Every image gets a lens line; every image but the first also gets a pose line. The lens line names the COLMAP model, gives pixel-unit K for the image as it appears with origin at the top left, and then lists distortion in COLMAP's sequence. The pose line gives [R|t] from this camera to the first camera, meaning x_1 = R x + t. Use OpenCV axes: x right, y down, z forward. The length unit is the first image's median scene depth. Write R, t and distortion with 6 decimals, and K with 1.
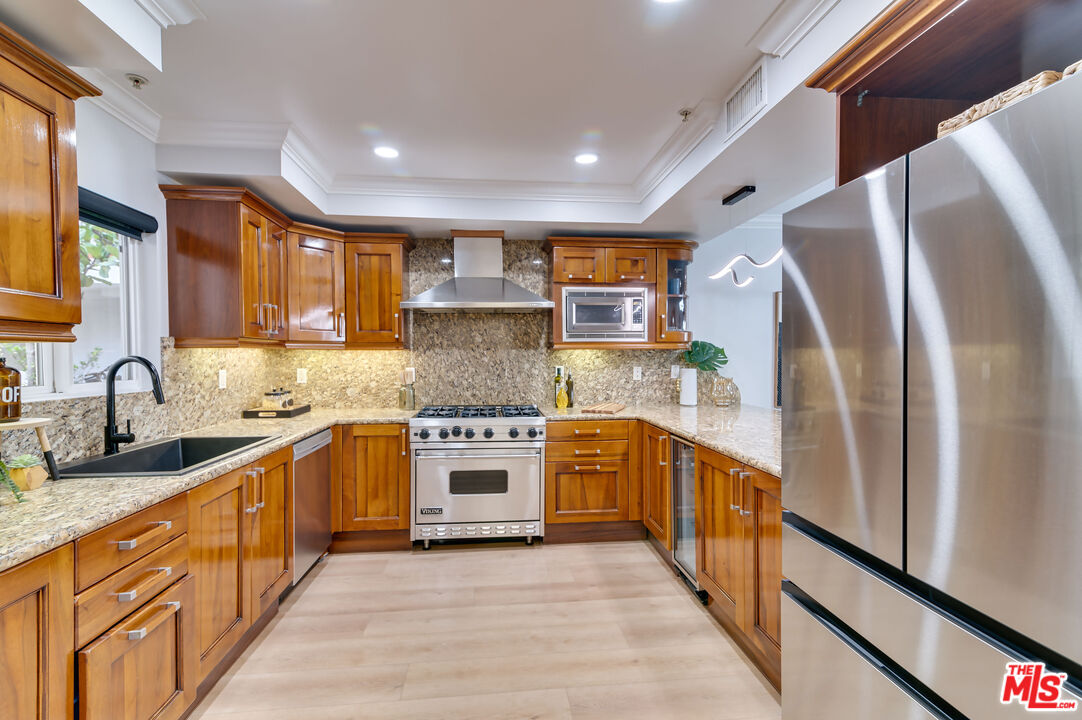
lens RADIAL K [[490.6, 0, 539.8], [0, 490.6, 361.6], [0, 0, 1]] dist [0.014959, -0.001913]
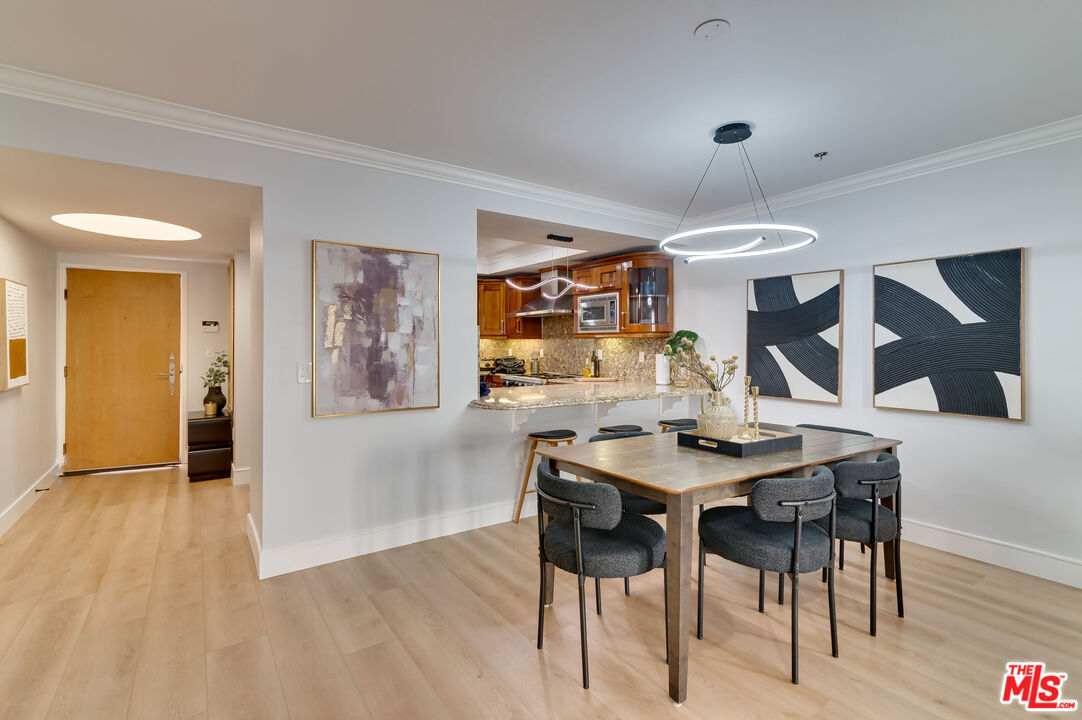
lens RADIAL K [[490.6, 0, 533.2], [0, 490.6, 348.7], [0, 0, 1]] dist [0.014959, -0.001913]
pose [[0.479967, 0.014866, -0.877161, 1.439655], [-0.015325, 0.999846, 0.008560, -0.004469], [0.877153, 0.009334, 0.480121, 0.168449]]
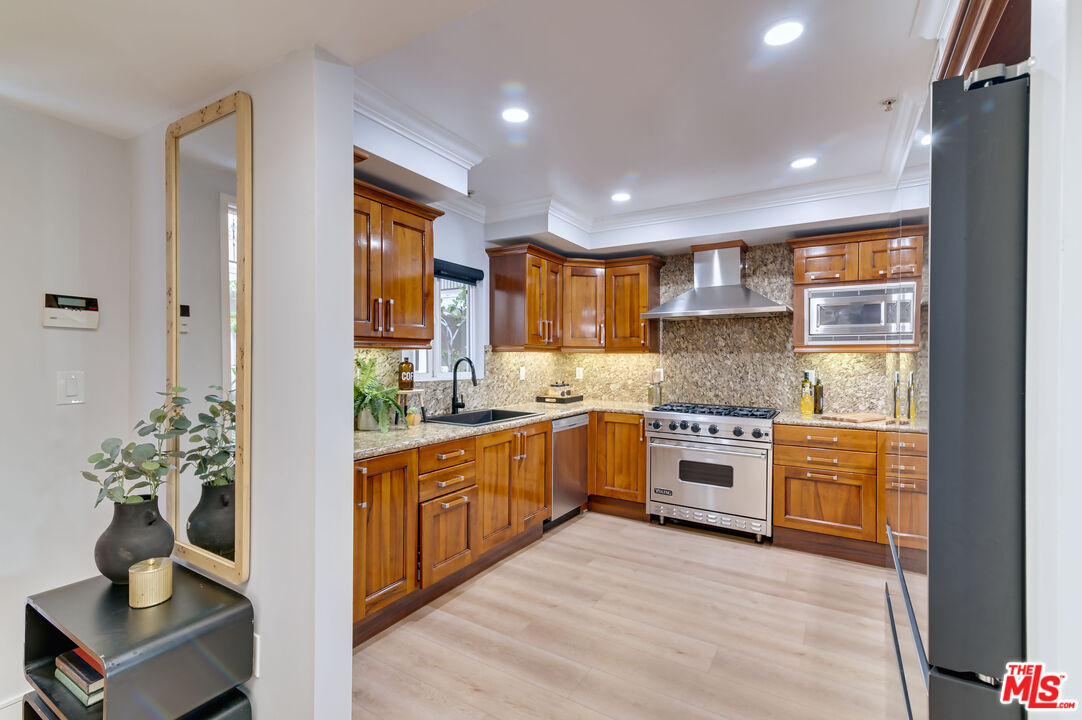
lens RADIAL K [[490.6, 0, 533.8], [0, 490.6, 361.8], [0, 0, 1]] dist [0.014959, -0.001913]
pose [[0.789851, 0.011710, -0.613187, 0.245441], [-0.015107, 0.999886, -0.000364, 0.001429], [0.613112, 0.009551, 0.789938, -0.110207]]
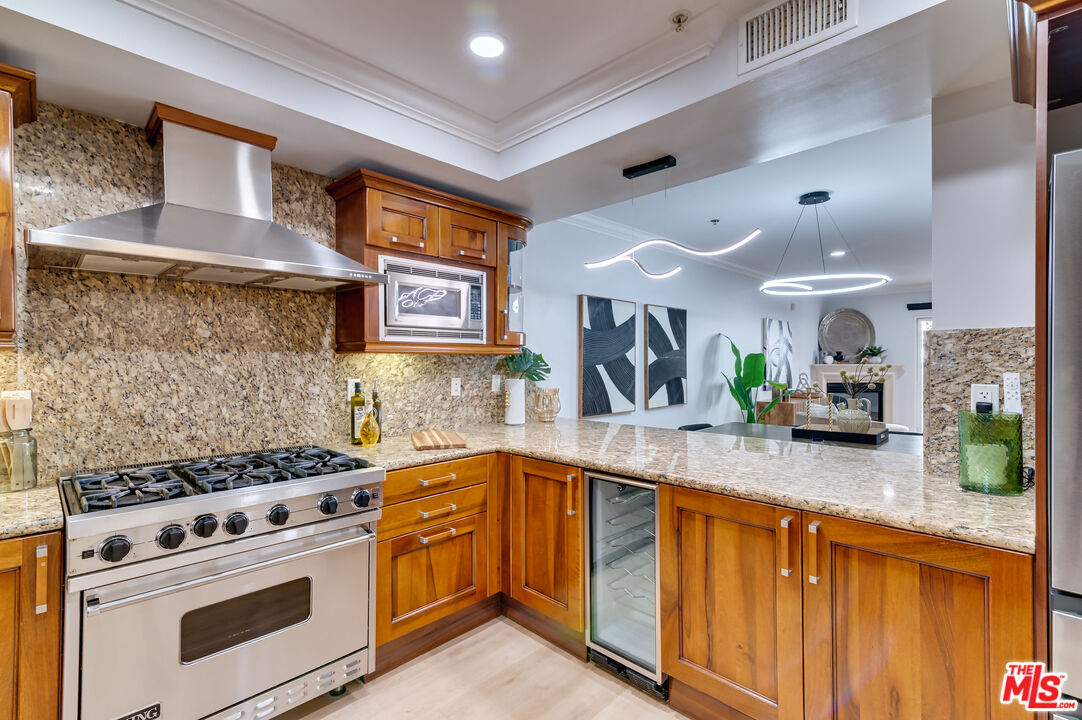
lens RADIAL K [[490.6, 0, 539.5], [0, 490.6, 361.3], [0, 0, 1]] dist [0.014959, -0.001913]
pose [[0.766403, 0.001989, 0.642357, -0.222712], [0.007480, 0.999900, -0.012020, -0.005675], [-0.642316, 0.014017, 0.766312, 0.421470]]
